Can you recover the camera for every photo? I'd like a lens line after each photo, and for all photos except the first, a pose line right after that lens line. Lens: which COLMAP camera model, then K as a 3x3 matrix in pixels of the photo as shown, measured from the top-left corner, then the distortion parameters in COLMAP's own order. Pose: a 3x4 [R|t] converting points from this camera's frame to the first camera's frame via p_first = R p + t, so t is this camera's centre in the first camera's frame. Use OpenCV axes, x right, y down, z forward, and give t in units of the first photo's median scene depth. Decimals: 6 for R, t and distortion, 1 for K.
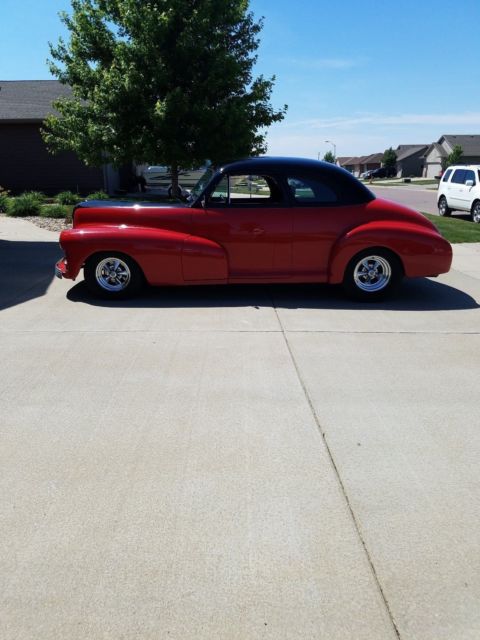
lens RADIAL K [[515.4, 0, 240.4], [0, 515.4, 319.1], [0, 0, 1]] dist [-0.015116, -0.014420]
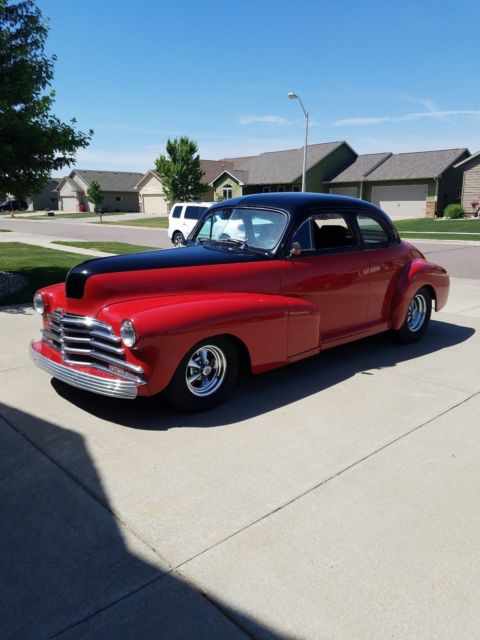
lens RADIAL K [[515.4, 0, 239.7], [0, 515.4, 320.6], [0, 0, 1]] dist [-0.015116, -0.014420]
pose [[0.717183, -0.129435, 0.684759, -0.126101], [0.167681, 0.985783, 0.010714, -0.027719], [-0.676411, 0.107137, 0.728691, 0.093098]]
